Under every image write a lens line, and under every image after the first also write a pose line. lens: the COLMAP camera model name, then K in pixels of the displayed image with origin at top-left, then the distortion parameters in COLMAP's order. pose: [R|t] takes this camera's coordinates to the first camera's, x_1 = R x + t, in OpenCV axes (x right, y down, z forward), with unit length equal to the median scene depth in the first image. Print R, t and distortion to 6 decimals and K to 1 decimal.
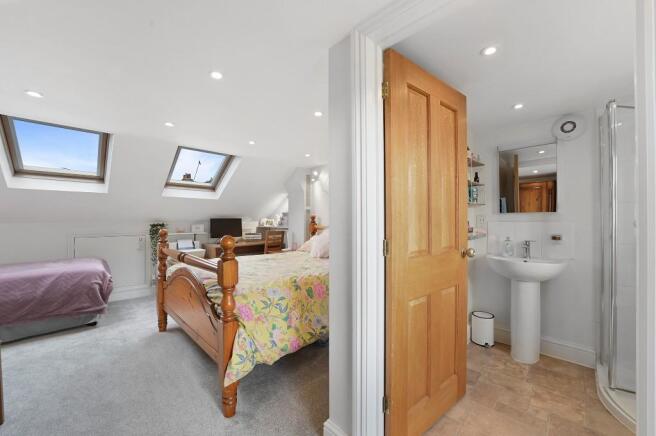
lens RADIAL K [[257.7, 0, 328.0], [0, 257.7, 218.0], [0, 0, 1]] dist [-0.032892, 0.009869]
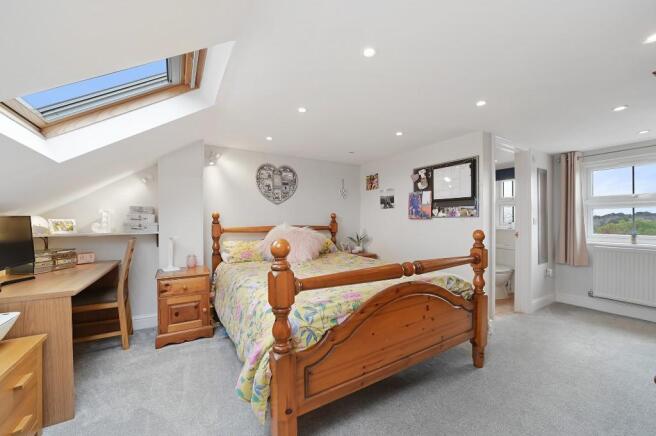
lens RADIAL K [[257.7, 0, 328.0], [0, 257.7, 218.0], [0, 0, 1]] dist [-0.032892, 0.009869]
pose [[0.233945, 0.006162, 0.972230, -1.049526], [-0.002647, 0.999980, -0.005701, 0.009710], [-0.972246, -0.001240, 0.233956, 0.823323]]
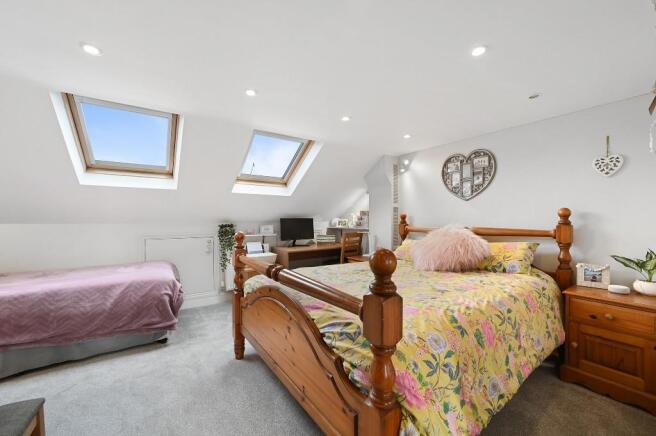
lens RADIAL K [[257.7, 0, 328.0], [0, 257.7, 218.0], [0, 0, 1]] dist [-0.032892, 0.009869]
pose [[0.984543, -0.003543, -0.175107, -0.232602], [0.003606, 0.999993, 0.000041, 0.002286], [0.175105, -0.000672, 0.984549, 0.253730]]
